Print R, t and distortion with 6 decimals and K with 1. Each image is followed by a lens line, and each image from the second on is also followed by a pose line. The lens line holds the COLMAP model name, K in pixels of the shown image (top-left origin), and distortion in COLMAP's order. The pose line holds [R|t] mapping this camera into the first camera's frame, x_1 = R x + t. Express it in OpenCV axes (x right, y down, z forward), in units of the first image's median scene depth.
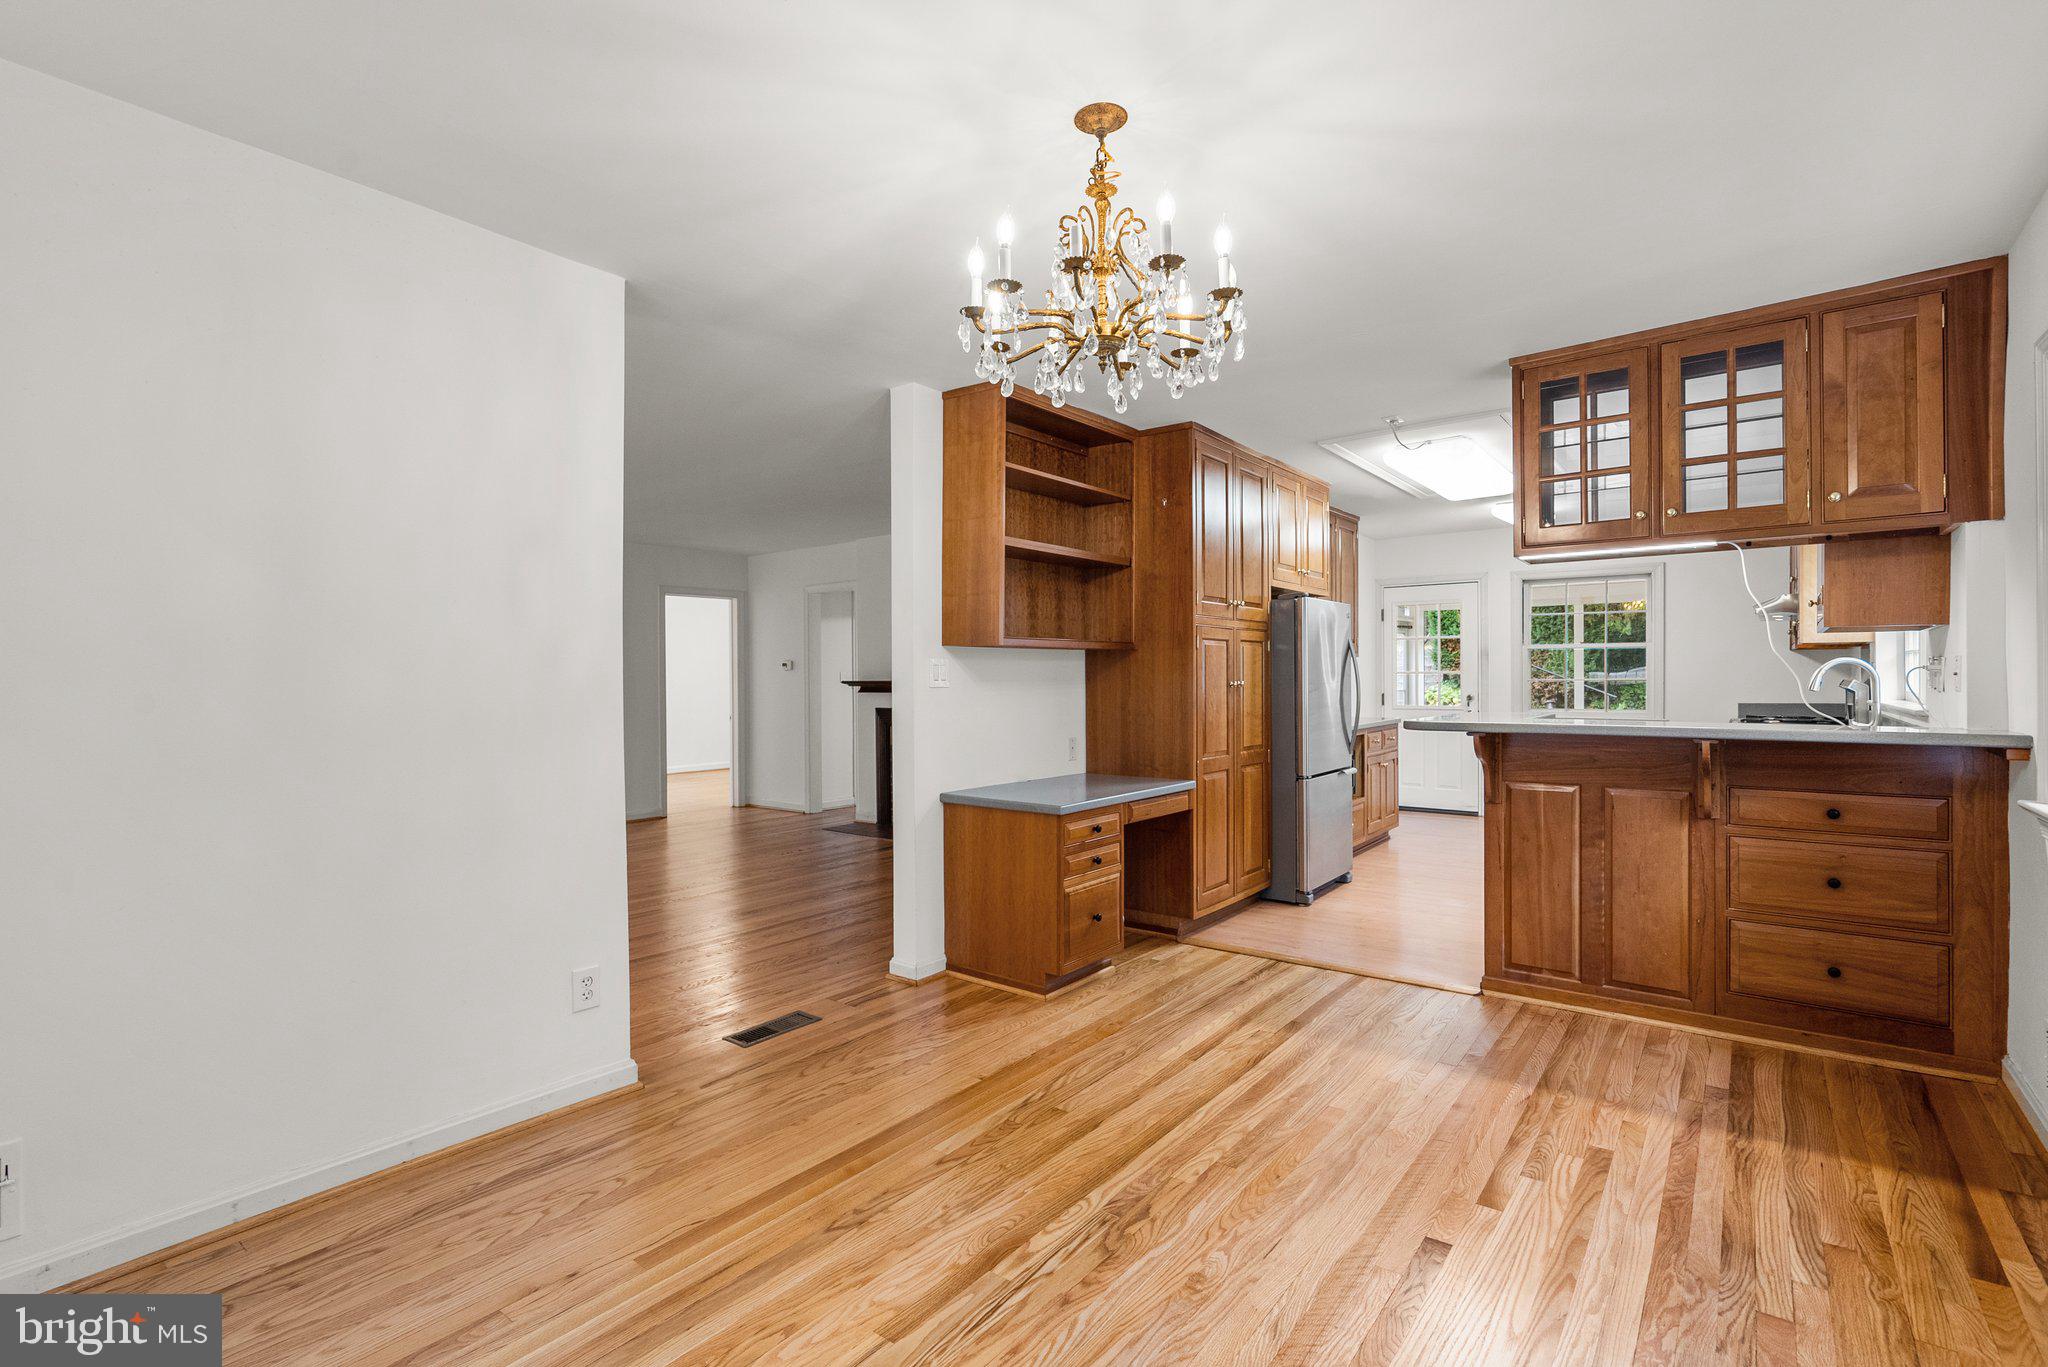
lens RADIAL K [[937.1, 0, 1020.8], [0, 937.1, 678.6], [0, 0, 1]] dist [-0.007227, 0.001767]
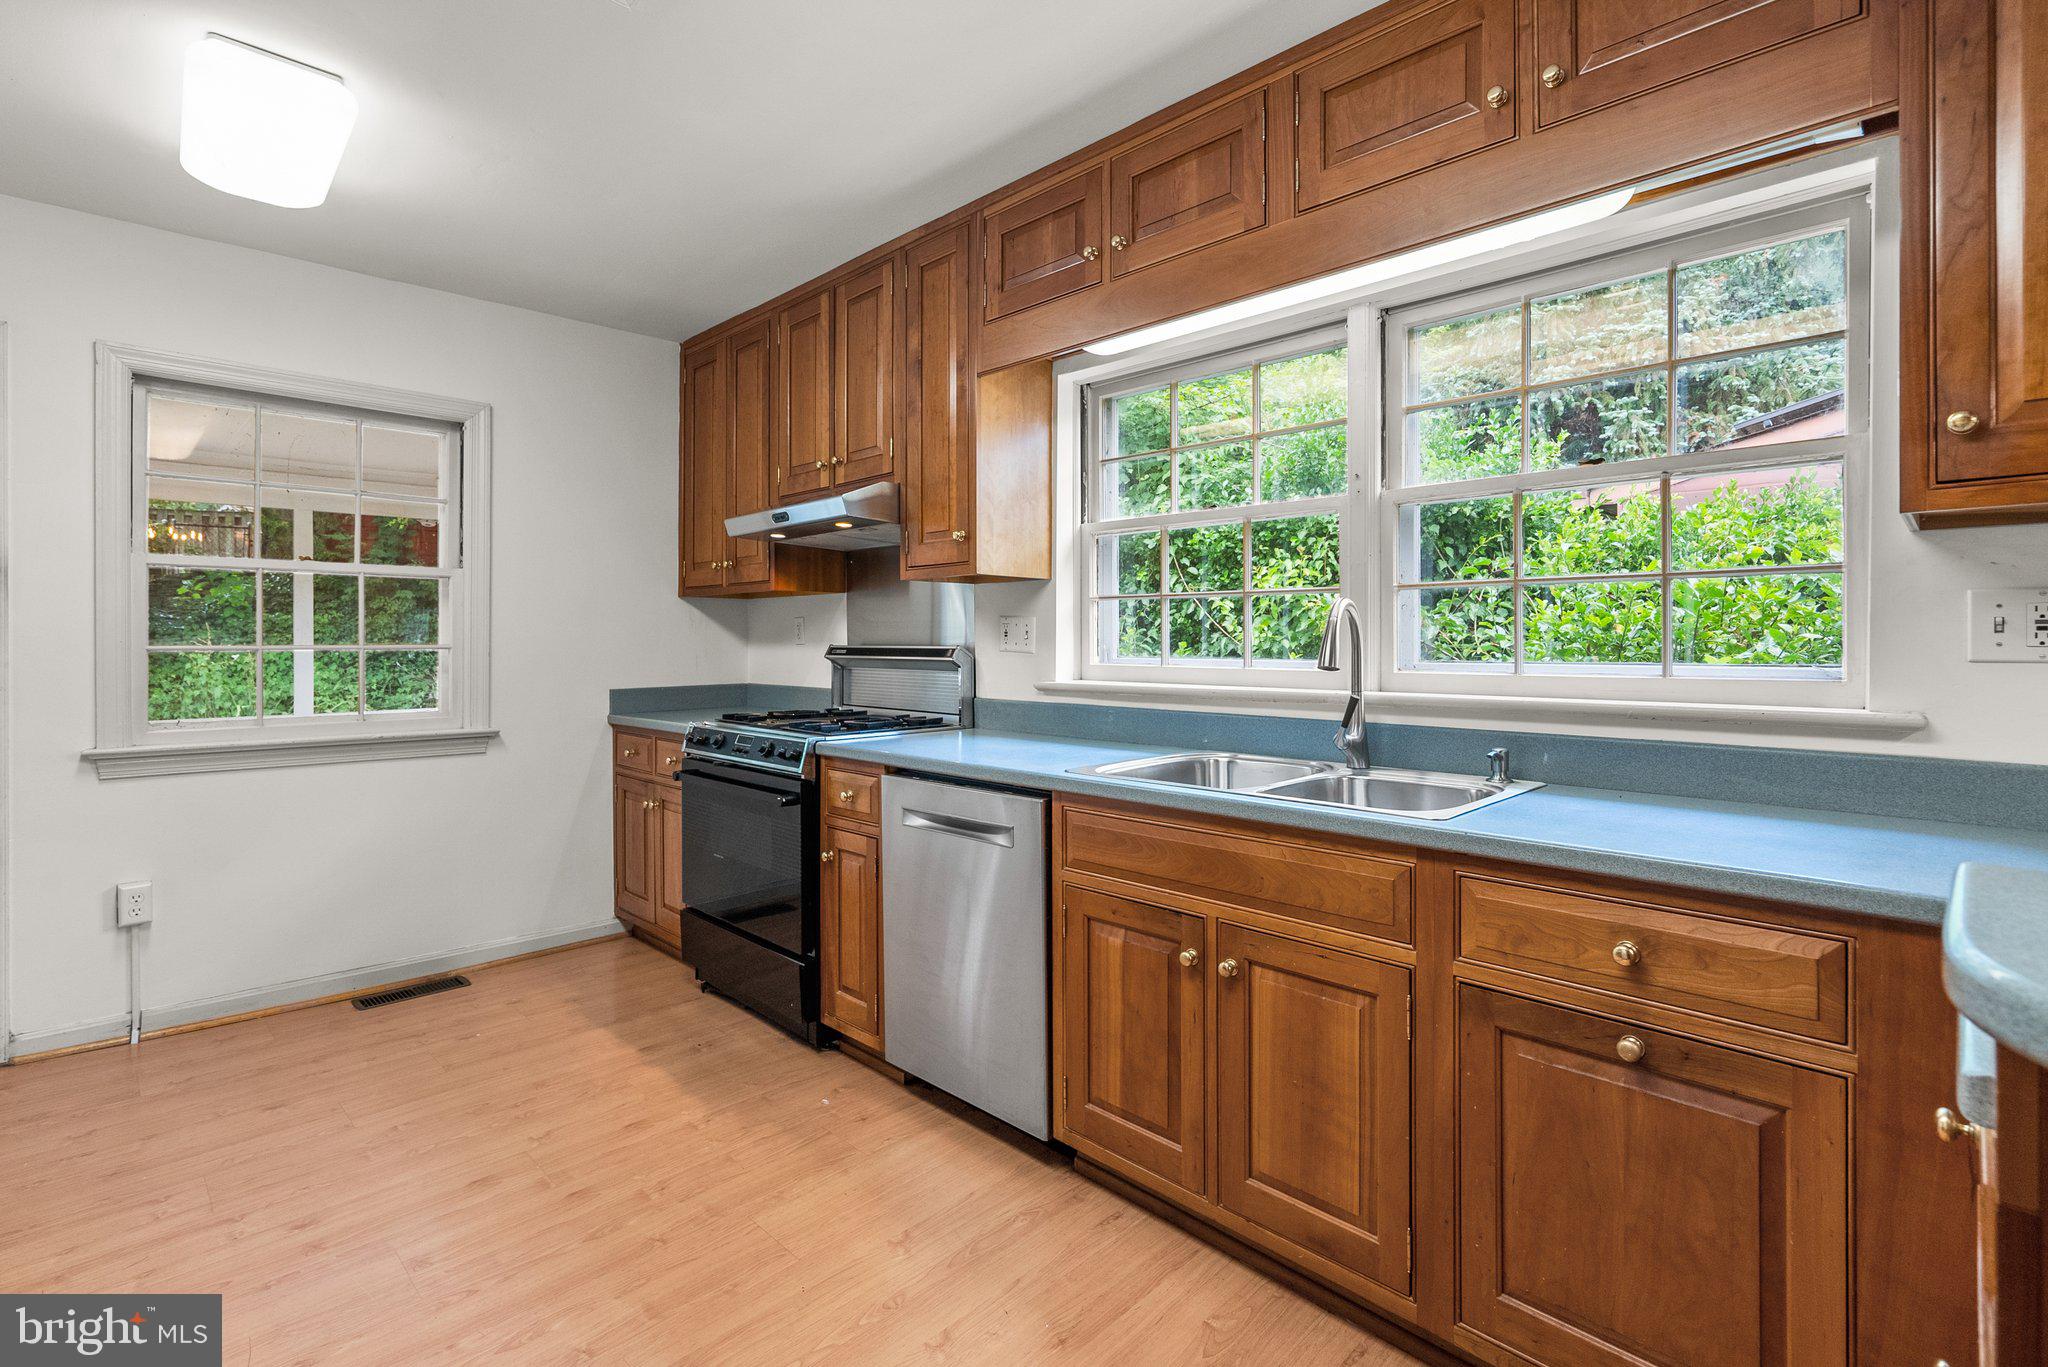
lens RADIAL K [[937.1, 0, 995.8], [0, 937.1, 640.0], [0, 0, 1]] dist [-0.007227, 0.001767]
pose [[0.132830, 0.007624, 0.991110, 0.551691], [0.001857, 0.999967, -0.007941, 0.004381], [-0.991137, 0.002895, 0.132811, 1.539771]]
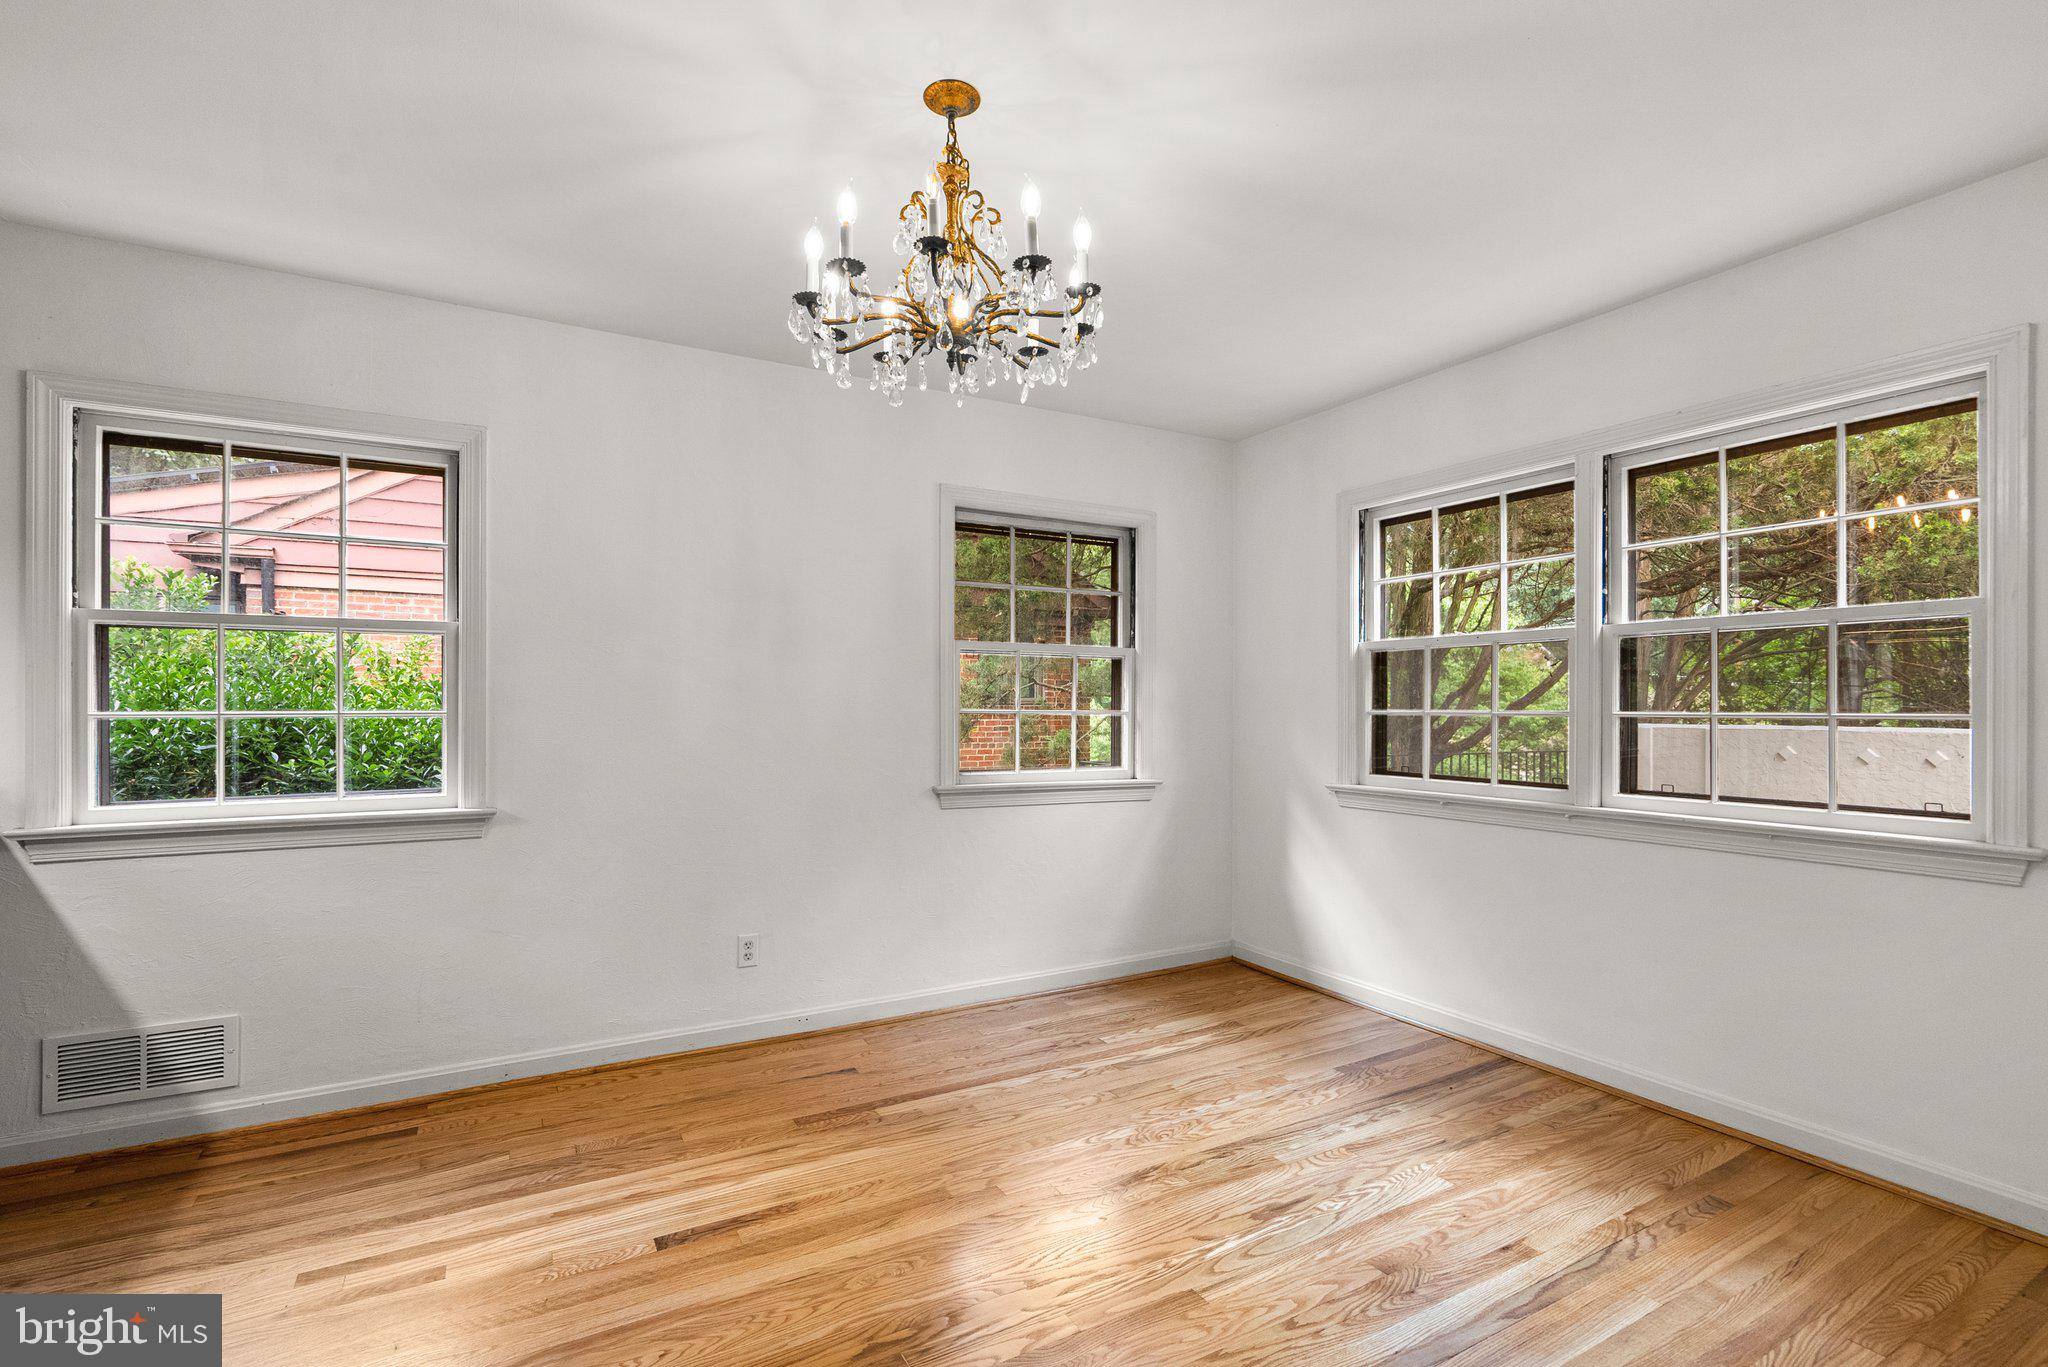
lens RADIAL K [[937.1, 0, 1021.0], [0, 937.1, 705.1], [0, 0, 1]] dist [-0.007227, 0.001767]
pose [[-0.920514, 0.005390, 0.390671, -0.213759], [0.003459, 0.999978, -0.005646, 0.007822], [-0.390693, -0.003846, -0.920513, 1.163095]]
